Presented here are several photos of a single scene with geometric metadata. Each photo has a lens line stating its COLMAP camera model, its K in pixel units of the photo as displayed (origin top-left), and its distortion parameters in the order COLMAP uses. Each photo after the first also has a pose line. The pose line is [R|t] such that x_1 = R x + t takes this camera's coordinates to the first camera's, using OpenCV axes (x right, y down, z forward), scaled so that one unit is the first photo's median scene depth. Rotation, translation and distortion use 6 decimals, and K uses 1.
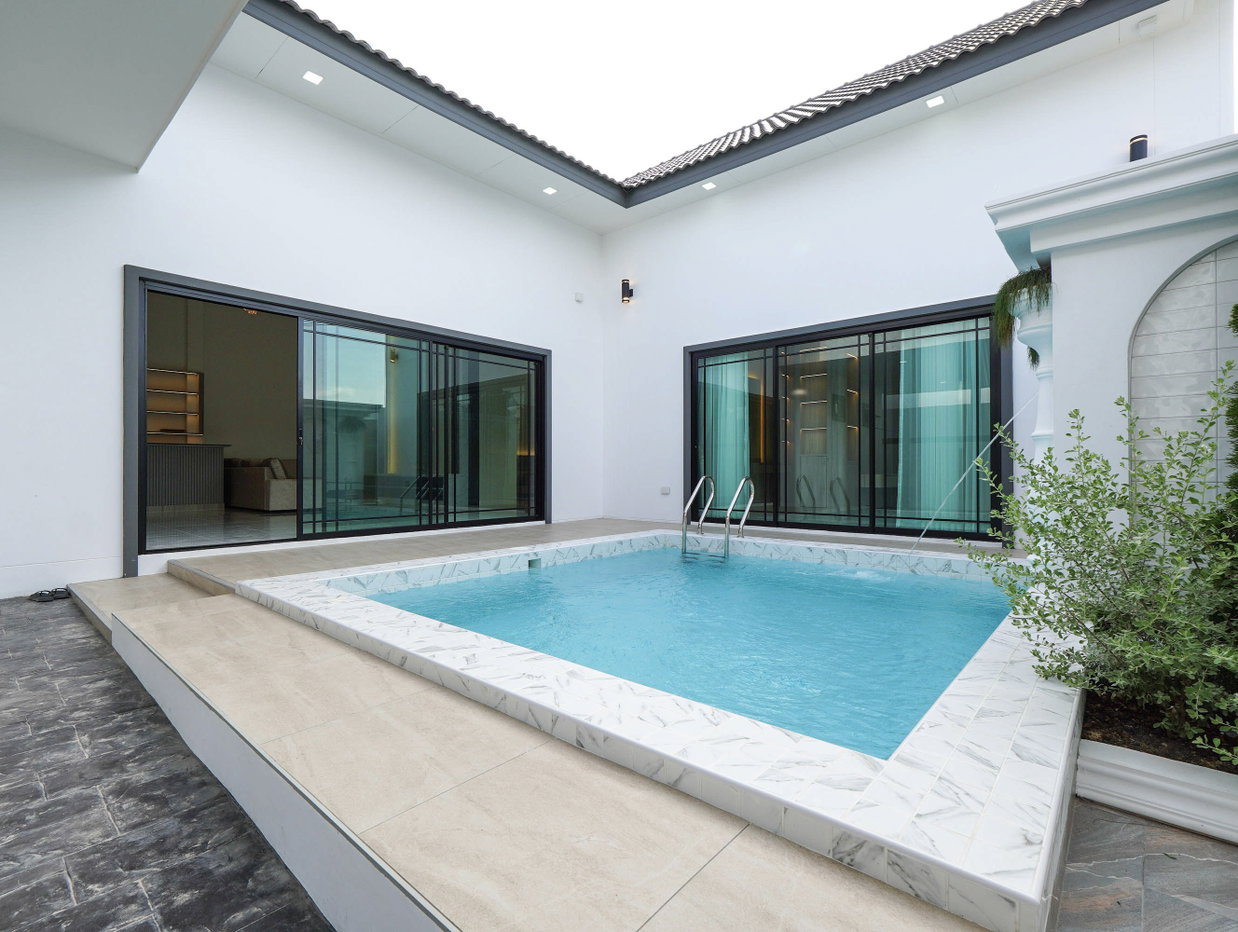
lens RADIAL K [[580.2, 0, 618.5], [0, 580.2, 464.5], [0, 0, 1]] dist [-0.008511, 0.003736]
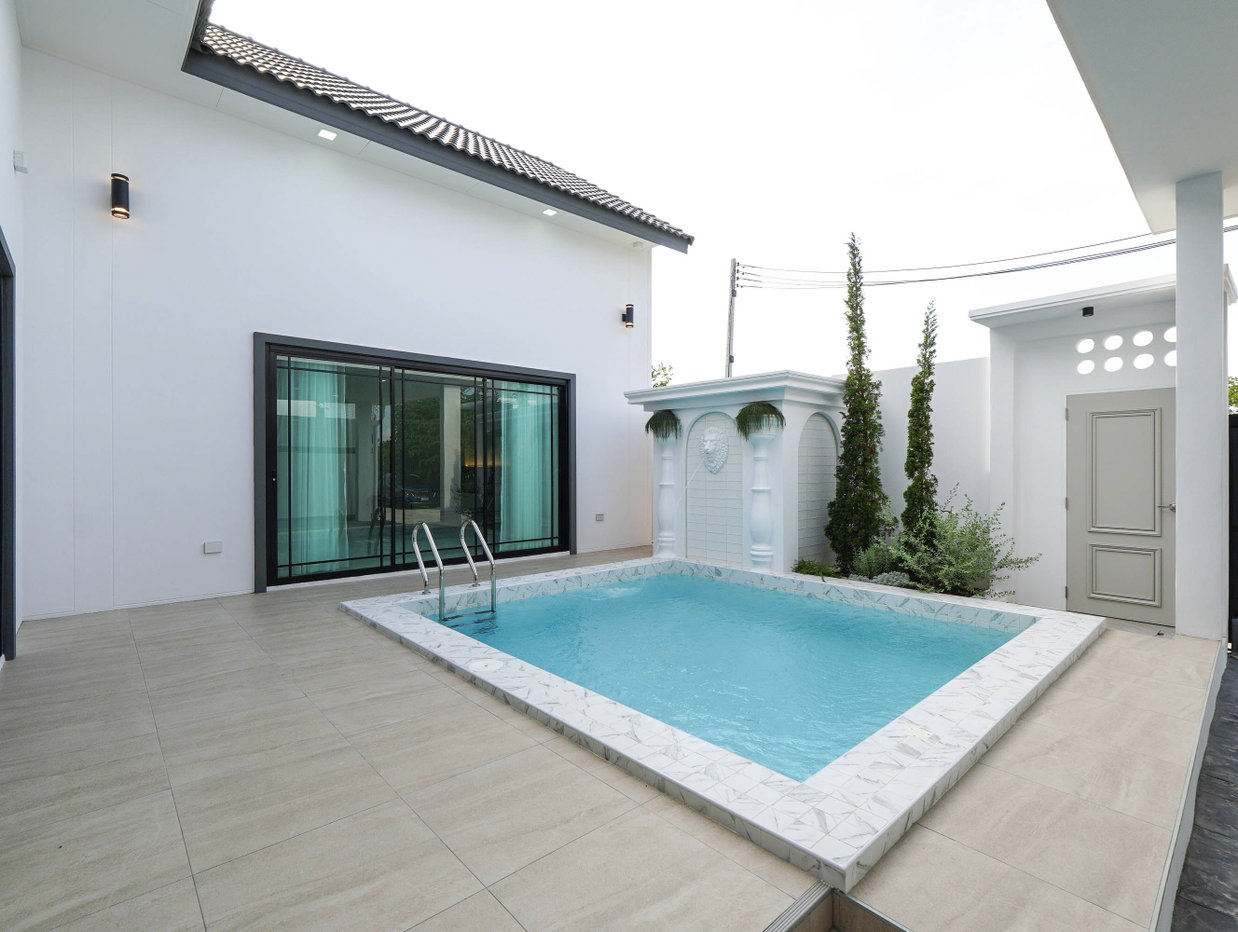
lens RADIAL K [[580.2, 0, 610.6], [0, 580.2, 477.3], [0, 0, 1]] dist [-0.008511, 0.003736]
pose [[0.122674, -0.013594, 0.992354, -1.036534], [-0.010633, 0.999831, 0.015011, -0.096394], [-0.992390, -0.012393, 0.122509, 1.043006]]
